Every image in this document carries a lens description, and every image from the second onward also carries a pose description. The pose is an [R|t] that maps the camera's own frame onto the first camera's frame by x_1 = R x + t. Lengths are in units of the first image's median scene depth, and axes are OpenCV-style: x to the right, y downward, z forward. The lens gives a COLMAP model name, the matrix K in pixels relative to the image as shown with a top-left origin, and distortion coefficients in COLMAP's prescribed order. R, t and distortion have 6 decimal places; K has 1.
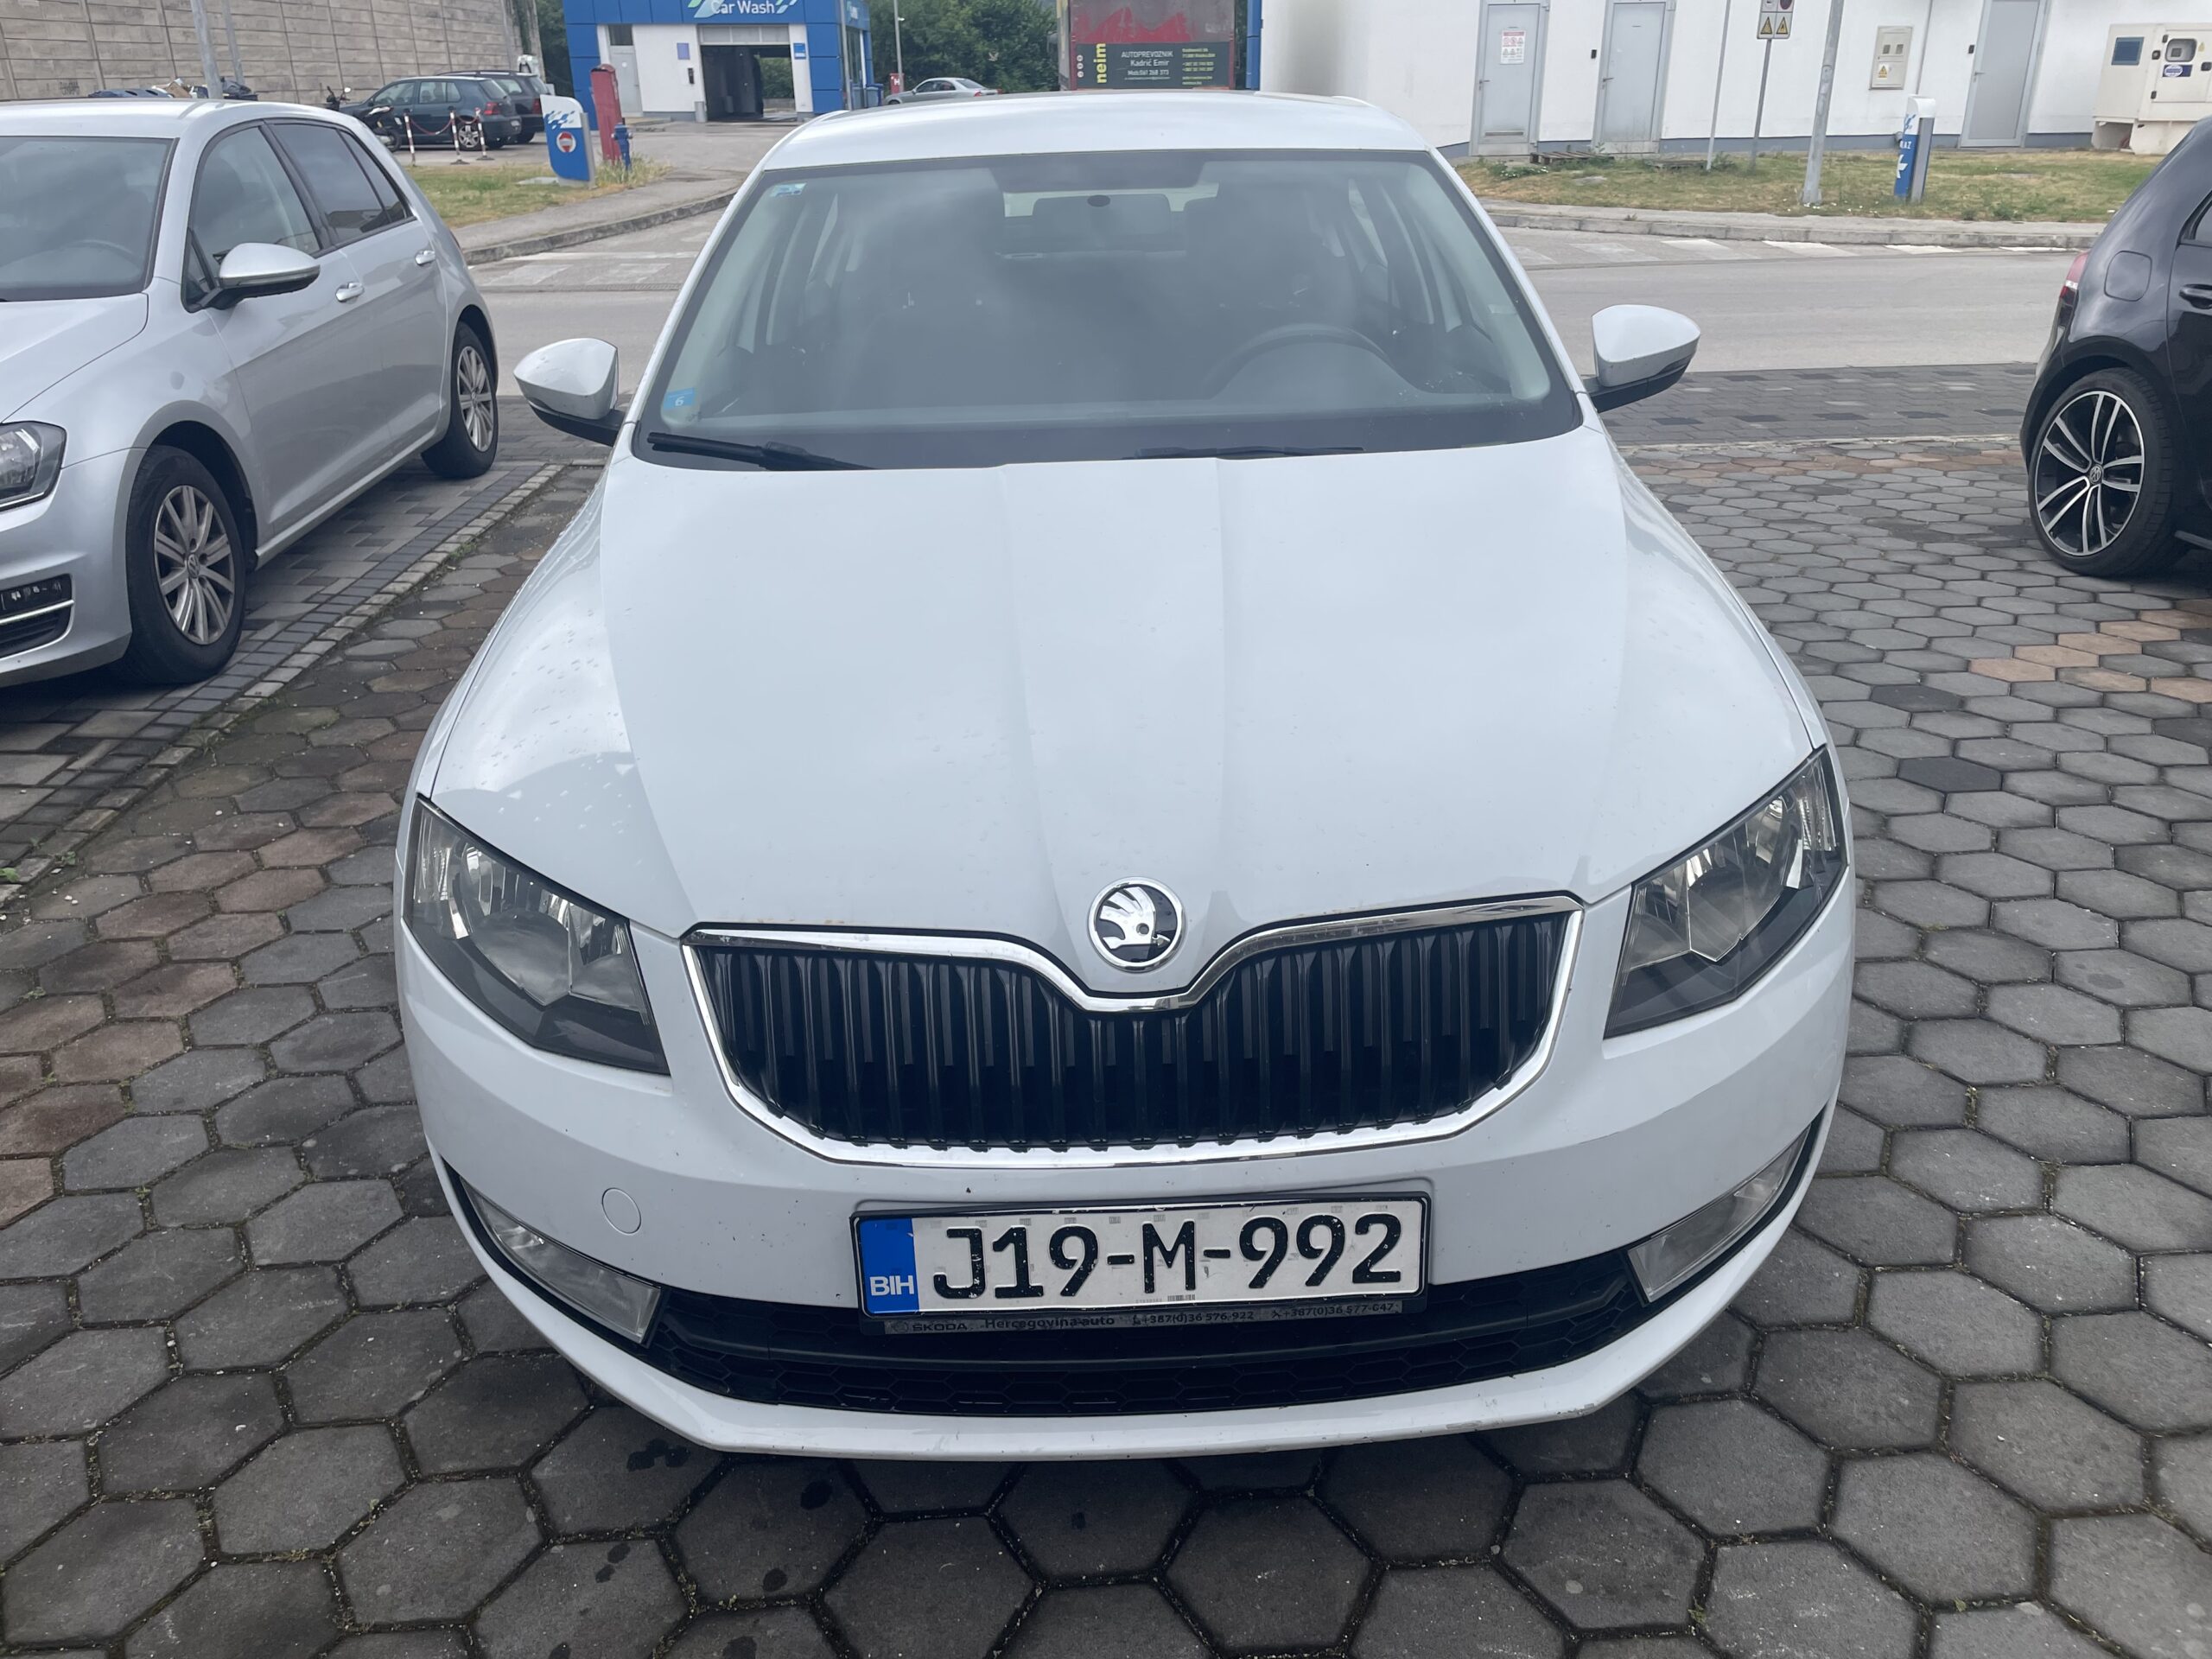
lens RADIAL K [[1688.9, 0, 1106.0], [0, 1688.9, 829.5], [0, 0, 1]] dist [0.065322, -0.076937]
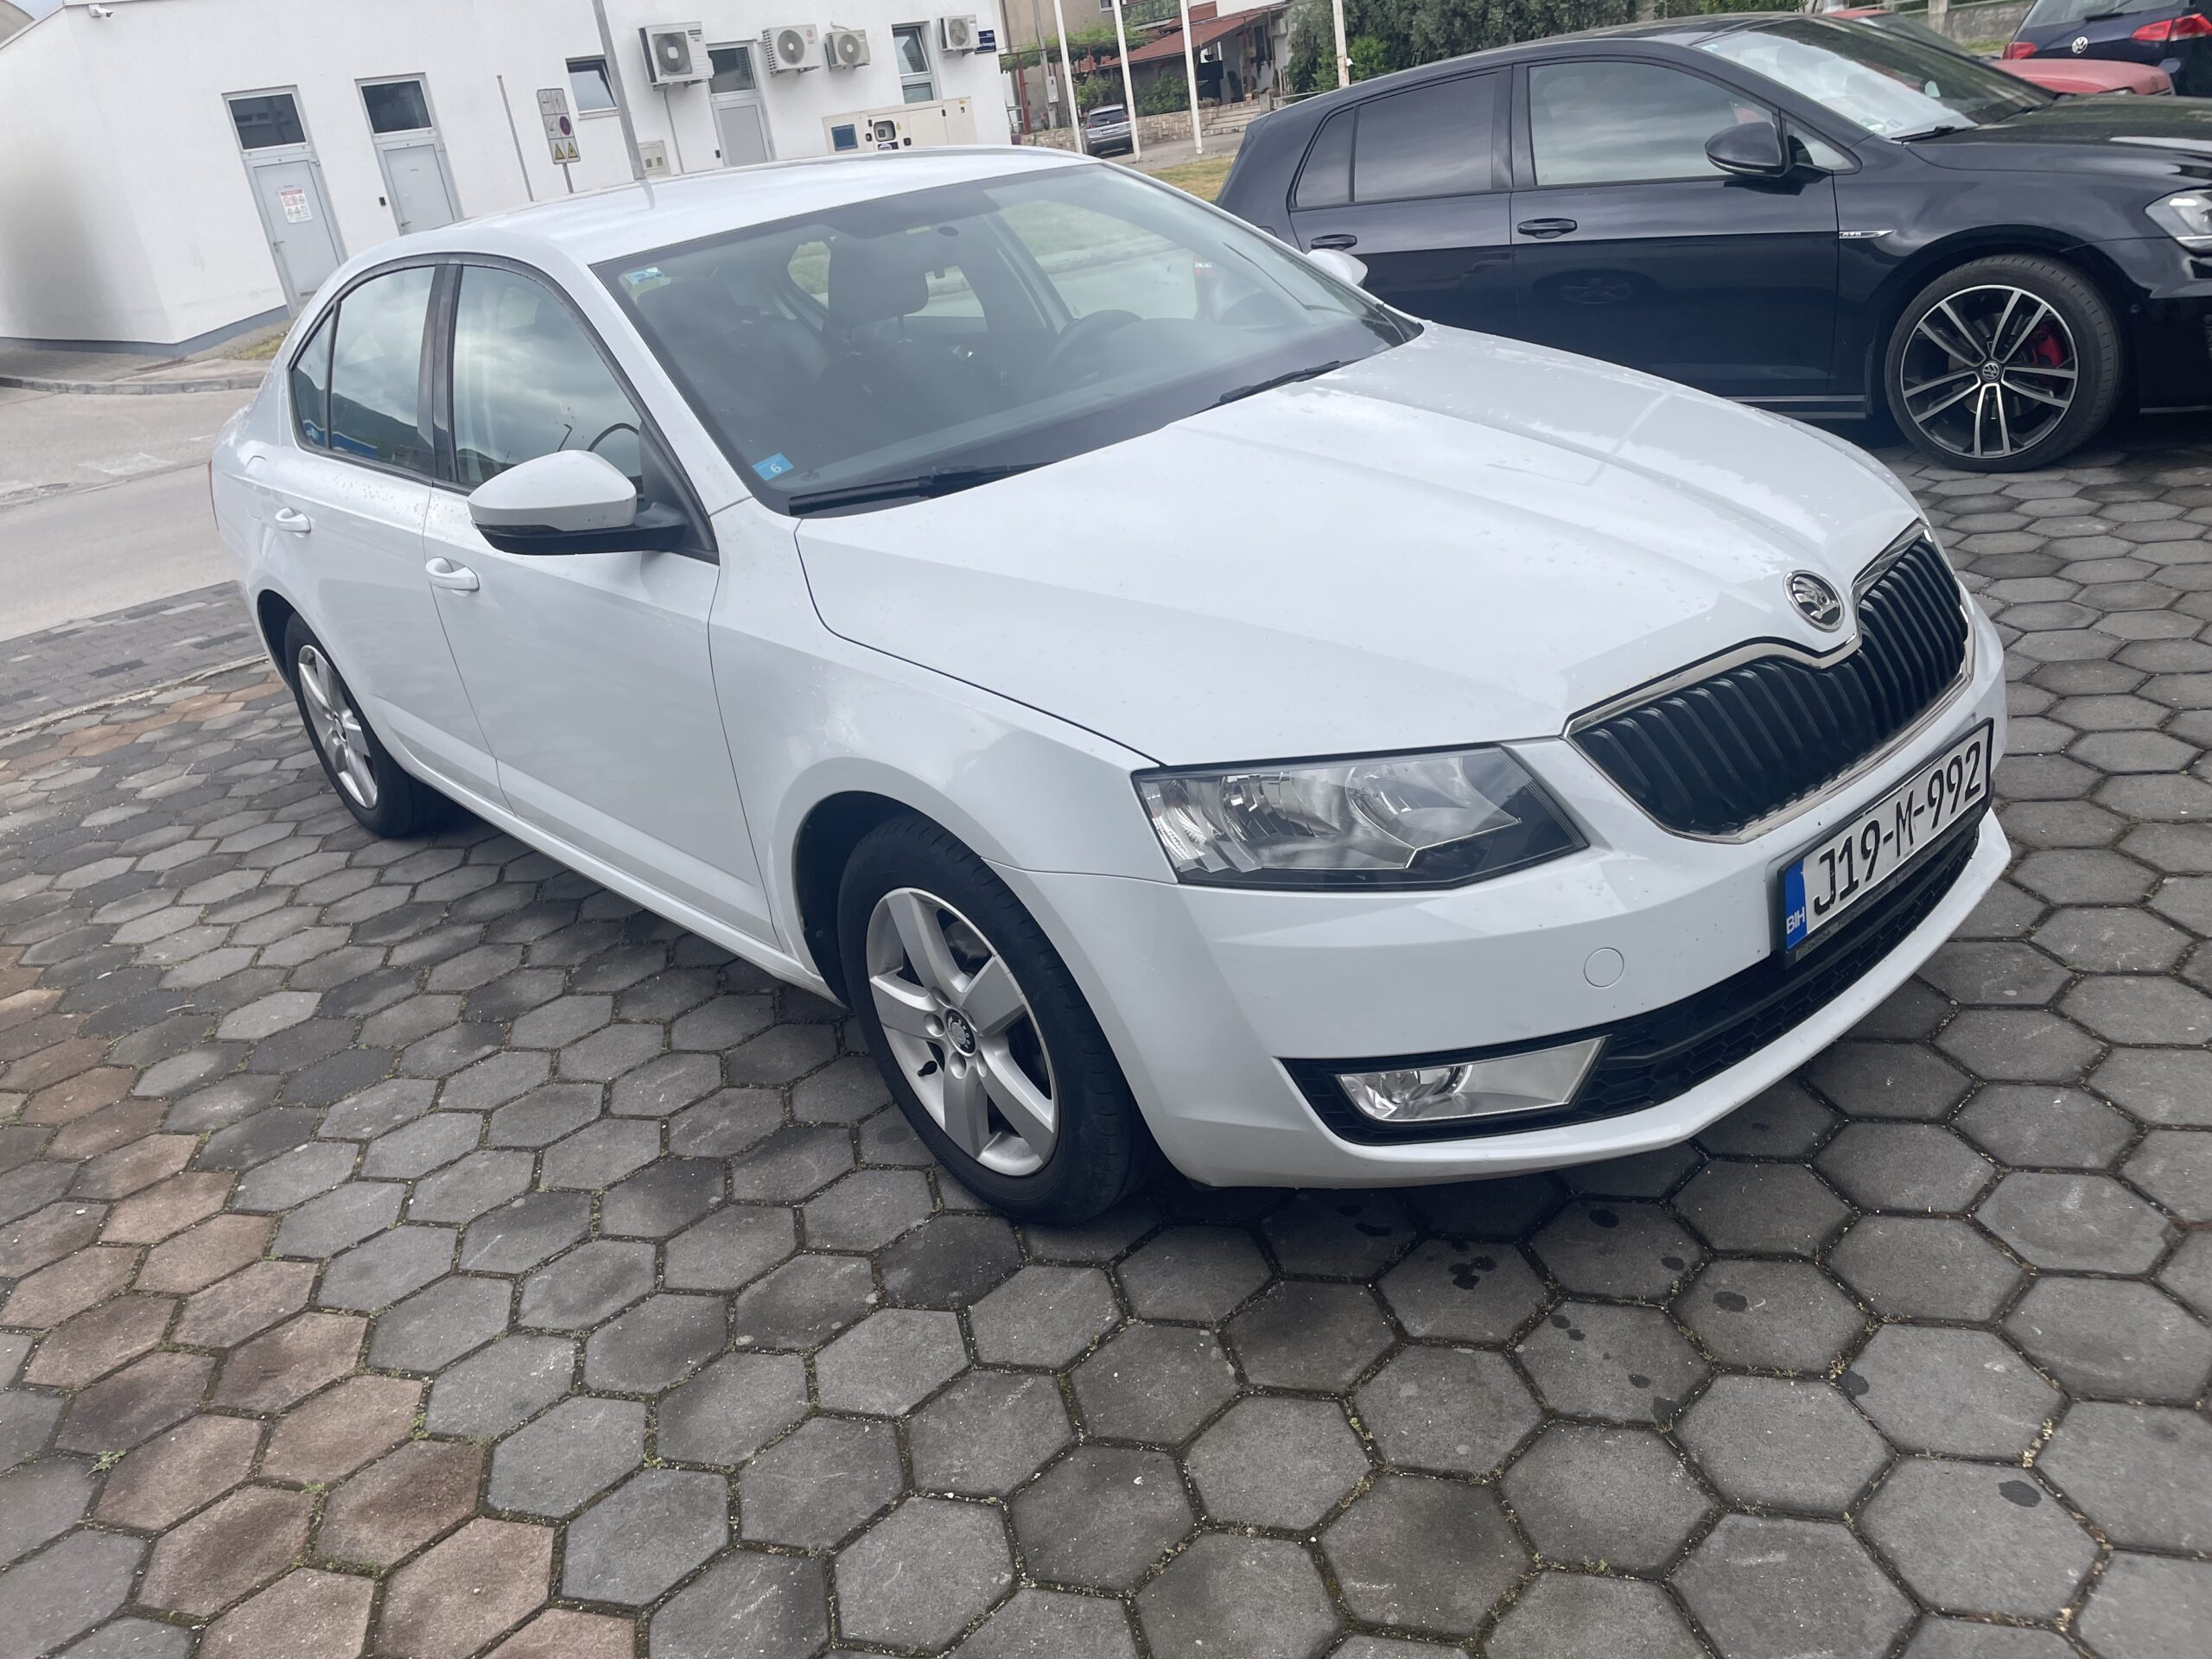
lens RADIAL K [[1688.9, 0, 1106.0], [0, 1688.9, 829.5], [0, 0, 1]] dist [0.065322, -0.076937]
pose [[0.758238, -0.341985, 0.555087, -0.554819], [0.380841, 0.923360, 0.048654, -0.025717], [-0.529184, 0.174509, 0.830368, 0.089940]]
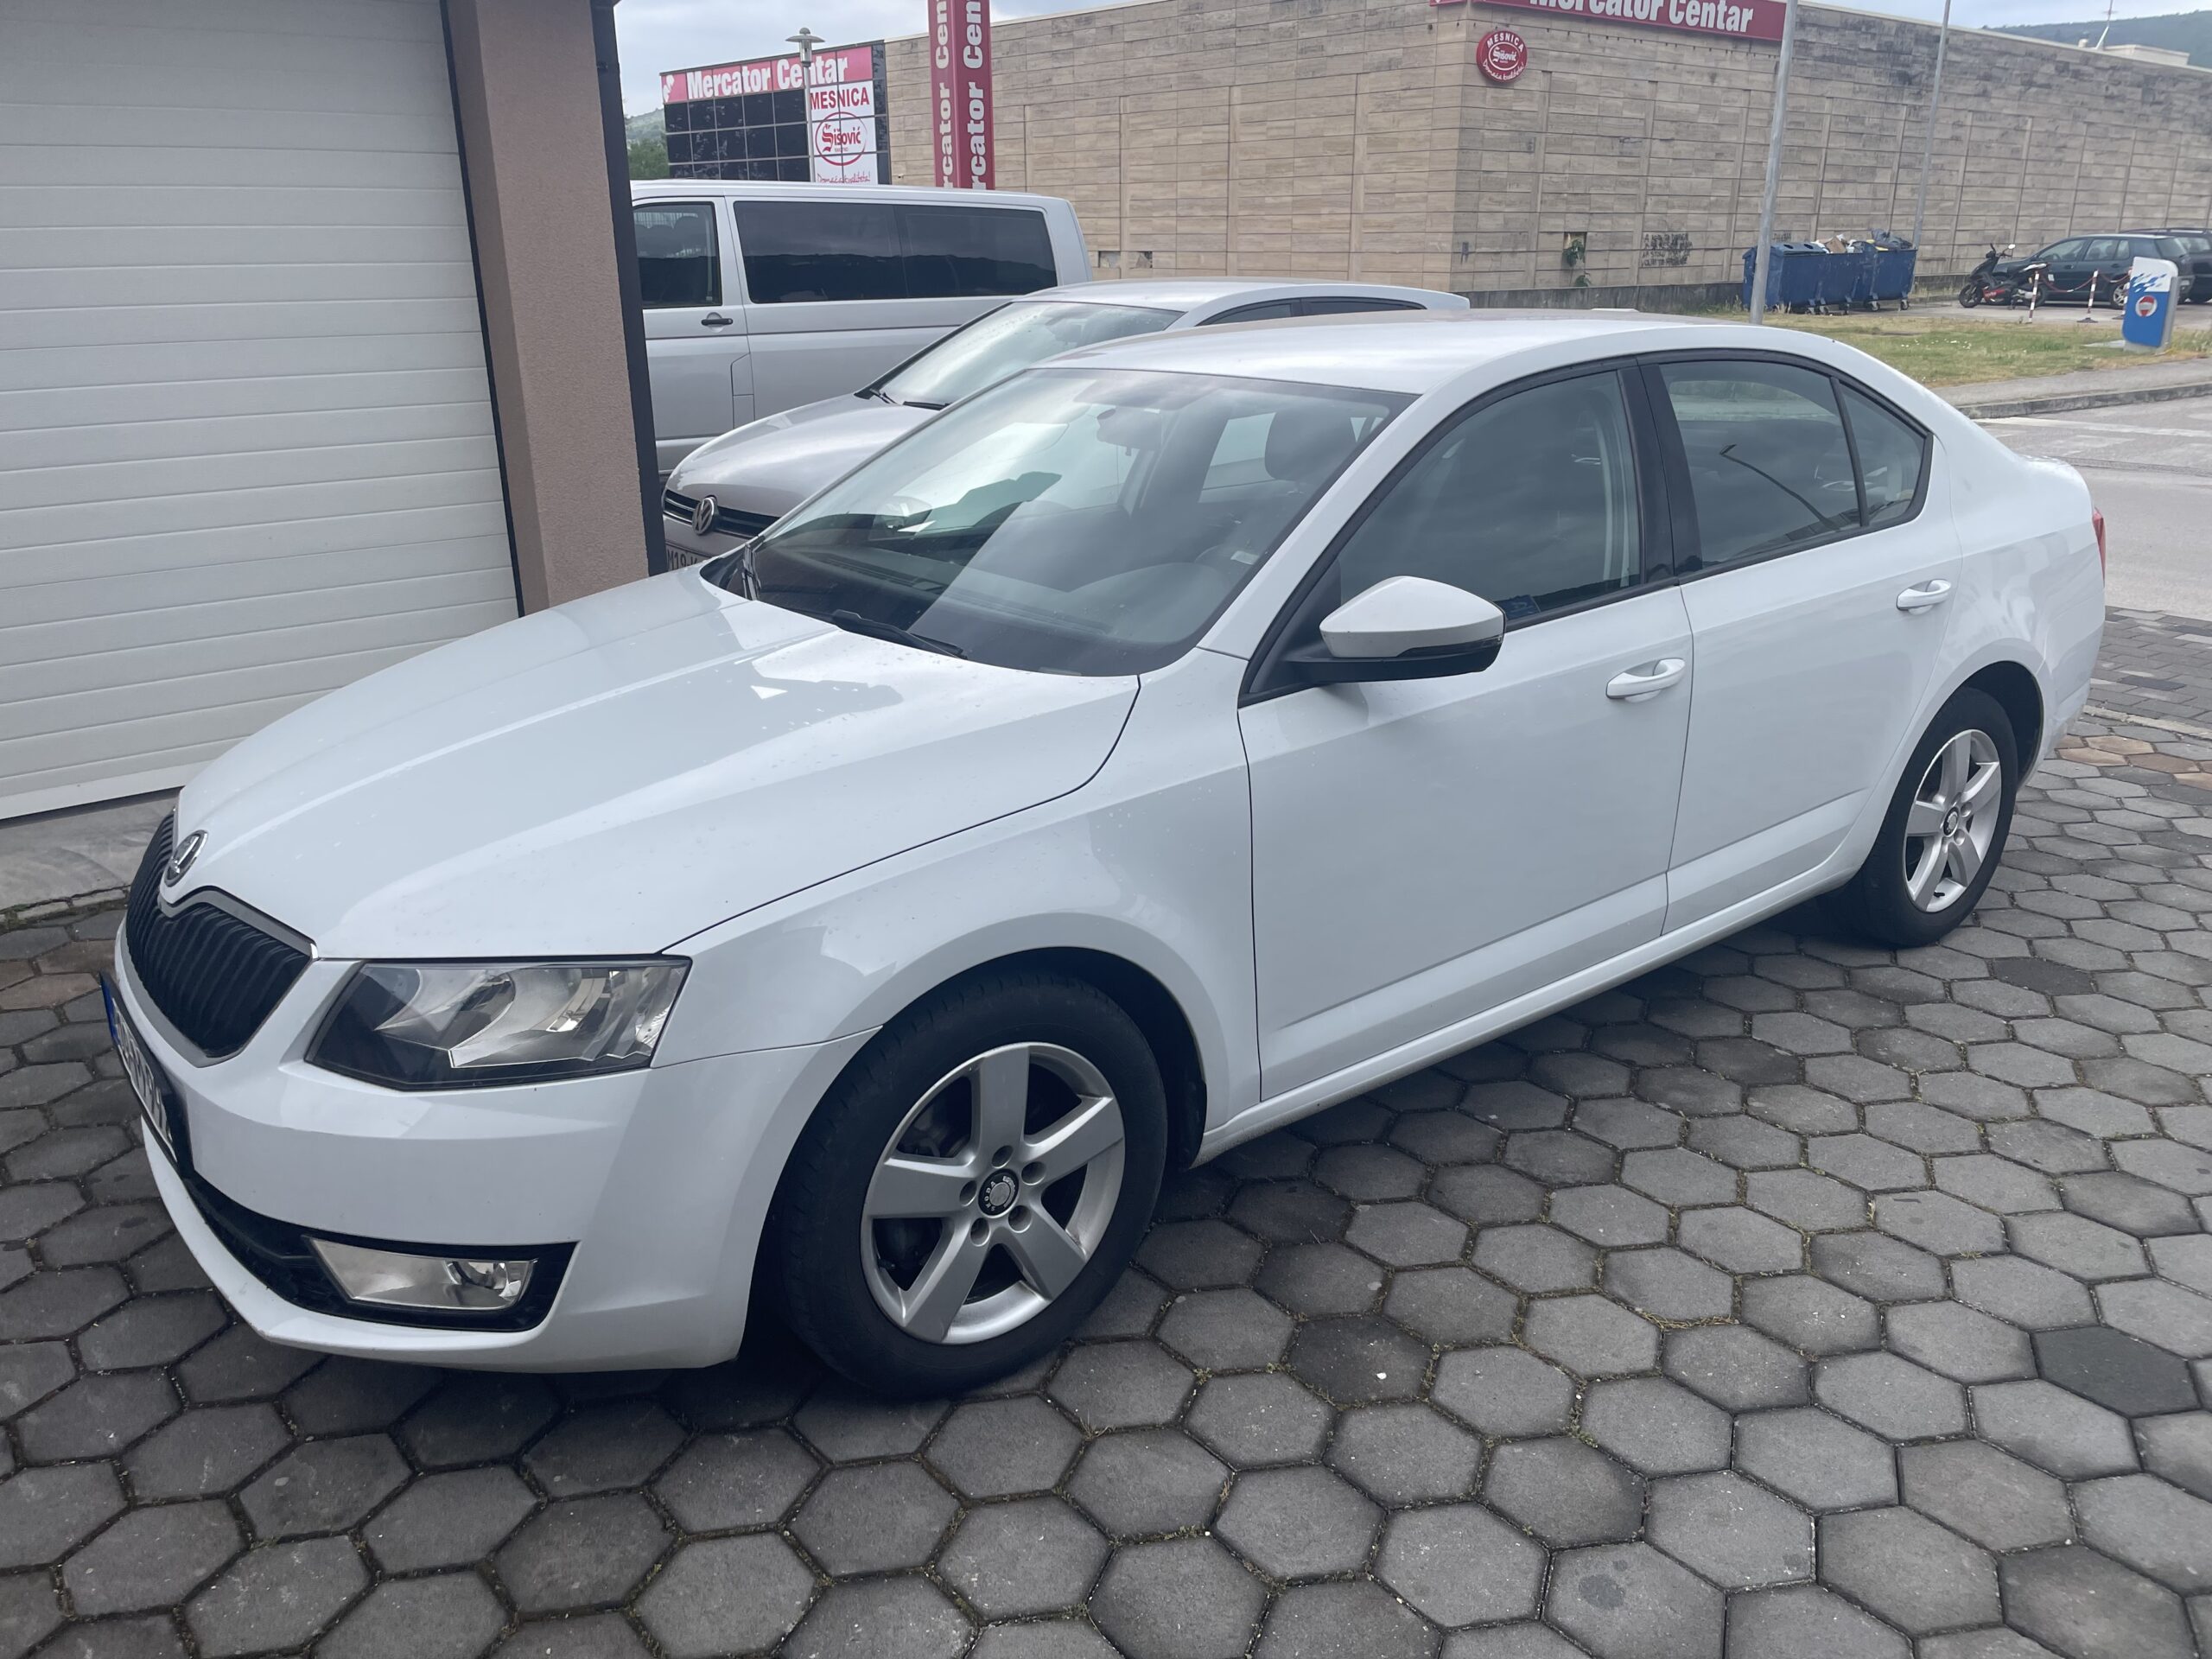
lens RADIAL K [[1664.9, 0, 1106.0], [0, 1664.9, 829.5], [0, 0, 1]] dist [0.053054, -0.071141]
pose [[0.600198, 0.277970, -0.749997, 0.765036], [-0.328919, 0.940493, 0.085350, -0.172837], [0.729092, 0.195461, 0.655912, 0.276919]]
